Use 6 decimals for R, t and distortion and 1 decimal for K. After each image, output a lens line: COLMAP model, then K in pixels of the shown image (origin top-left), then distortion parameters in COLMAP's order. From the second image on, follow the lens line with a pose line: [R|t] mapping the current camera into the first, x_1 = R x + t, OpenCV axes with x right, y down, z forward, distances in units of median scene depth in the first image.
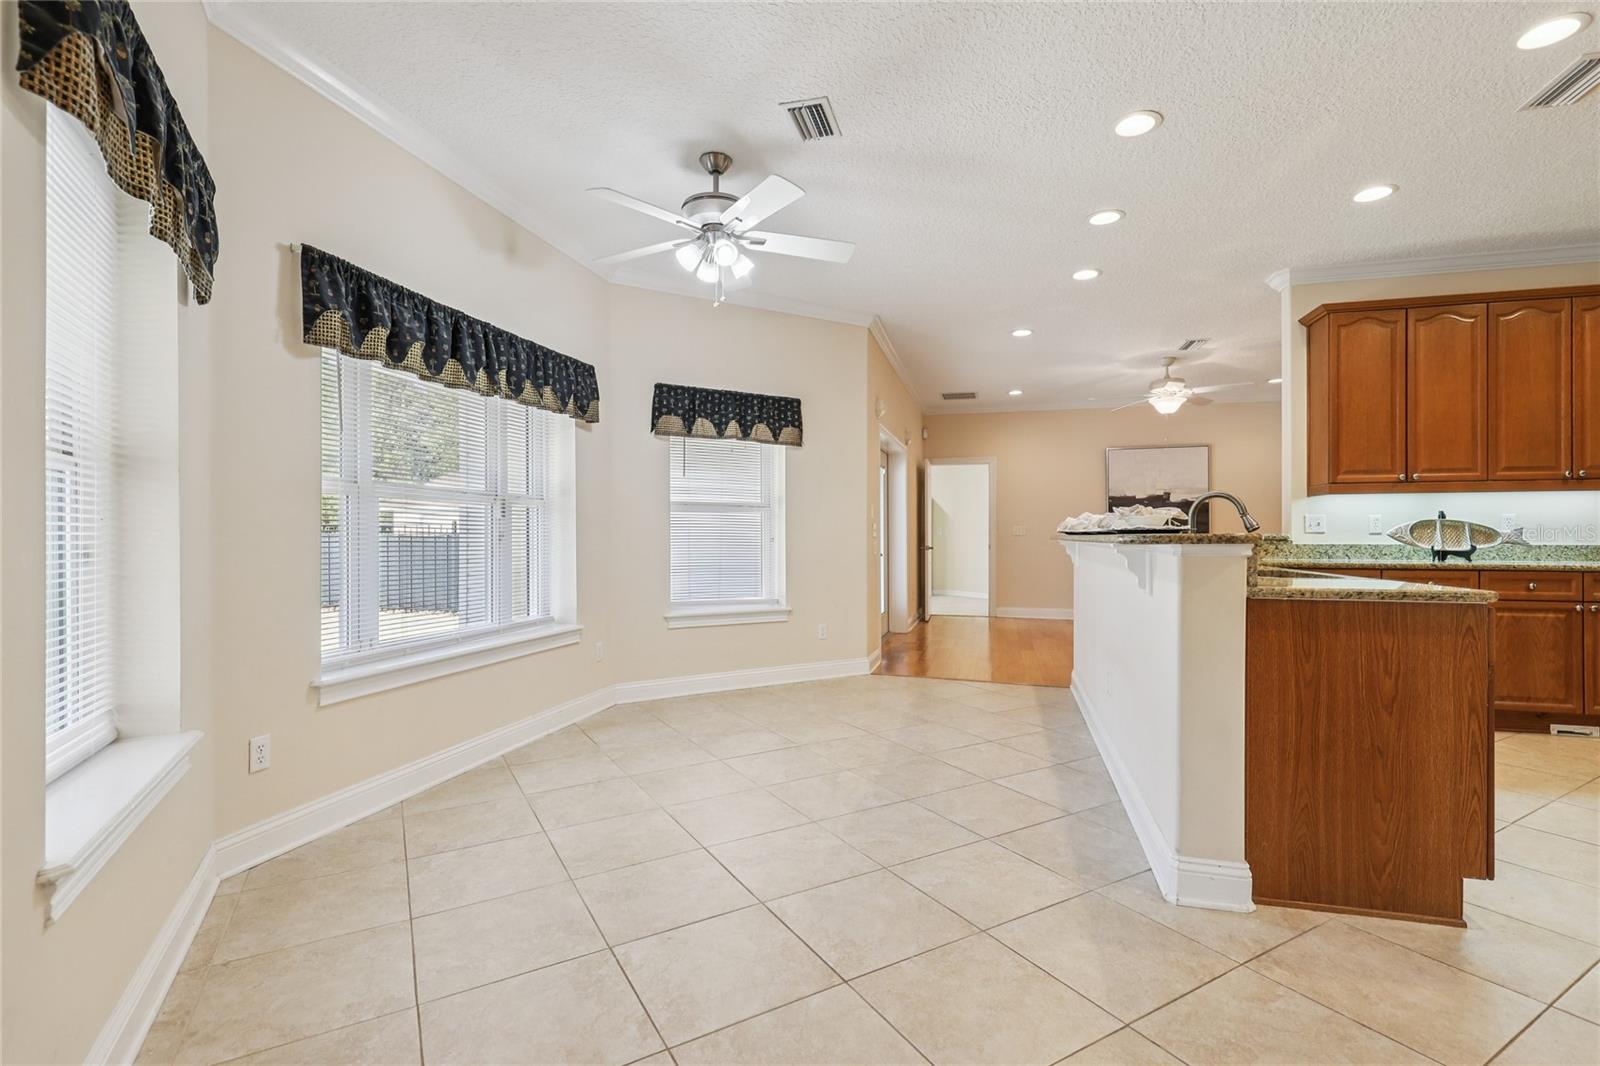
lens RADIAL K [[734.6, 0, 807.6], [0, 734.6, 533.4], [0, 0, 1]] dist [-0.000273, 0.000164]
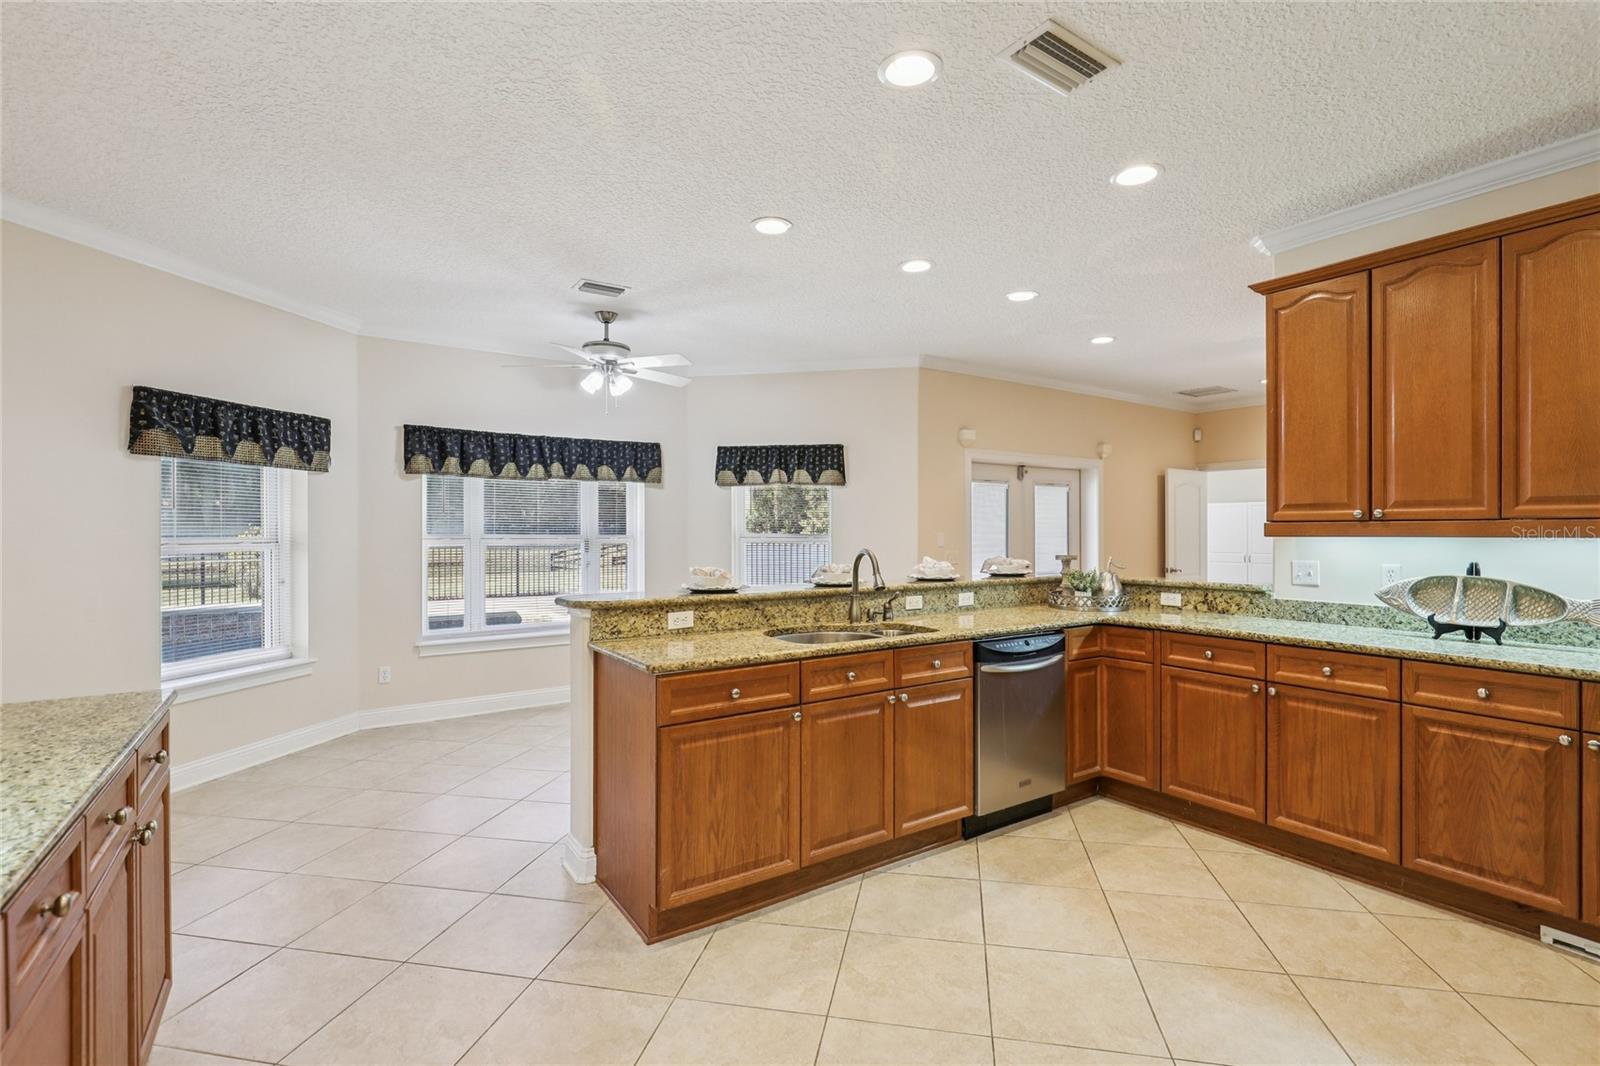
lens RADIAL K [[734.6, 0, 807.6], [0, 734.6, 533.4], [0, 0, 1]] dist [-0.000273, 0.000164]
pose [[0.750994, 0.001956, -0.660306, 0.870641], [0.002876, 0.999976, 0.006234, -0.063486], [0.660302, -0.006581, 0.750971, 0.131840]]
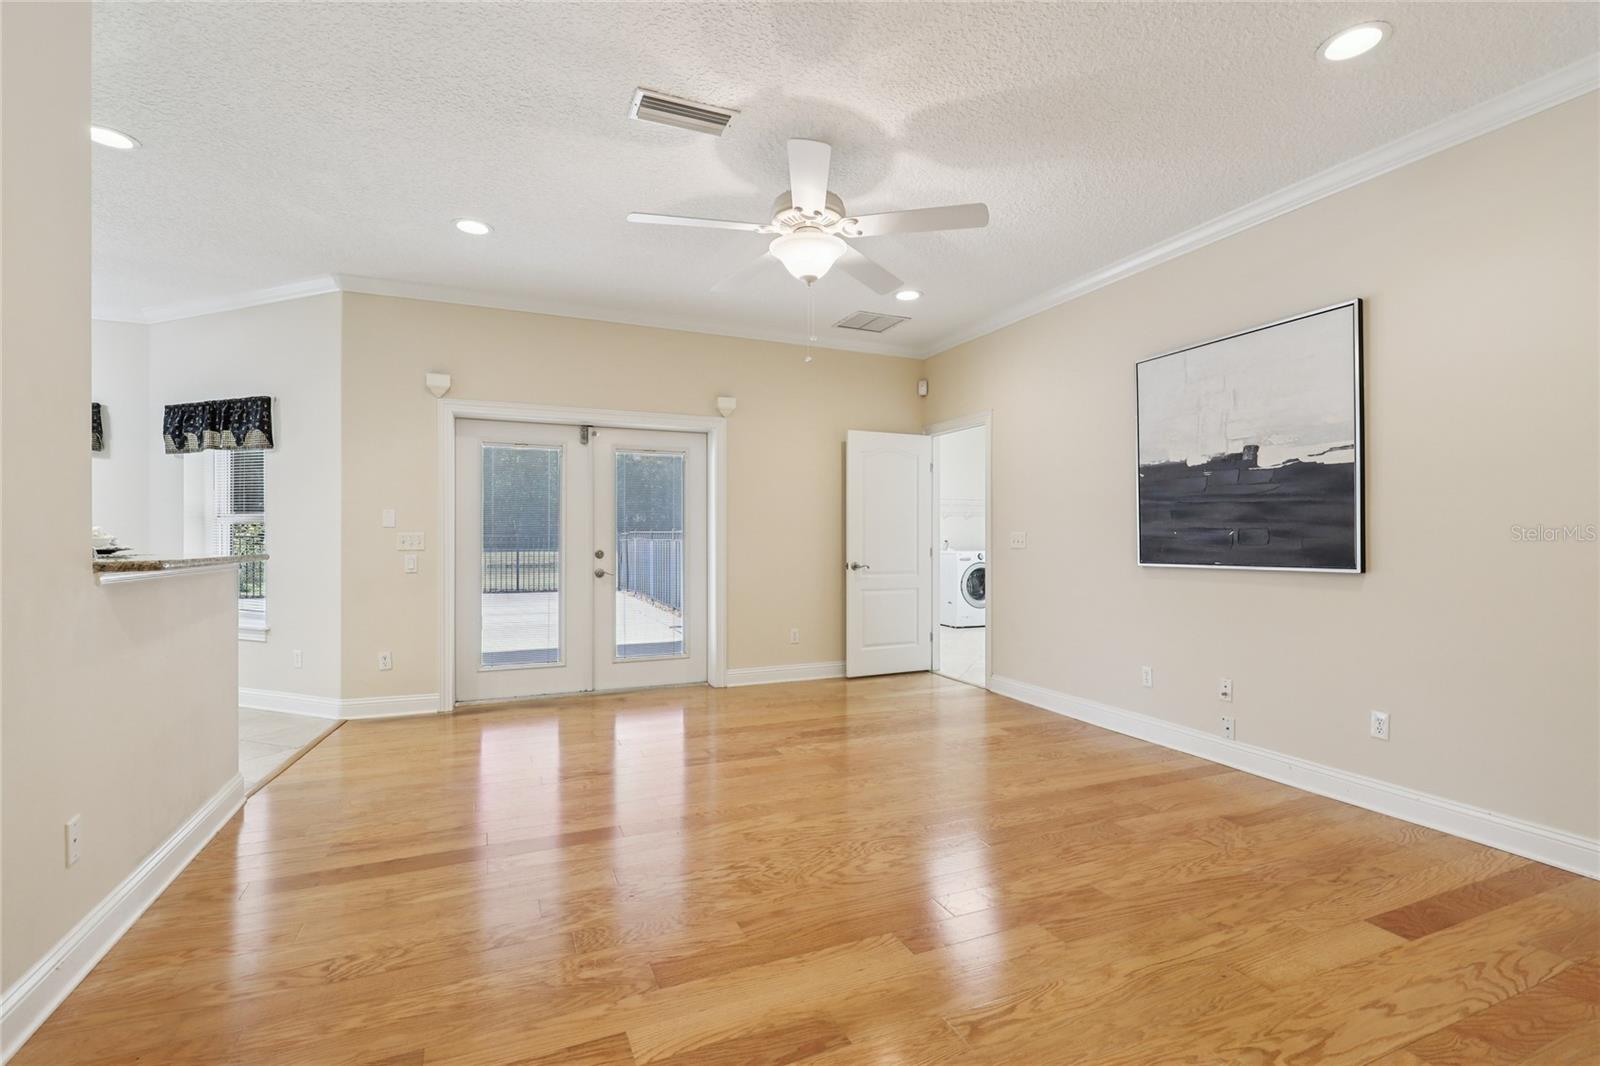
lens RADIAL K [[730.6, 0, 808.4], [0, 730.6, 537.6], [0, 0, 1]] dist [0.000219, 0.000316]
pose [[0.613910, 0.006509, -0.789349, 1.368831], [-0.000583, 0.999969, 0.007793, -0.021064], [0.789376, -0.004324, 0.613895, 1.203779]]
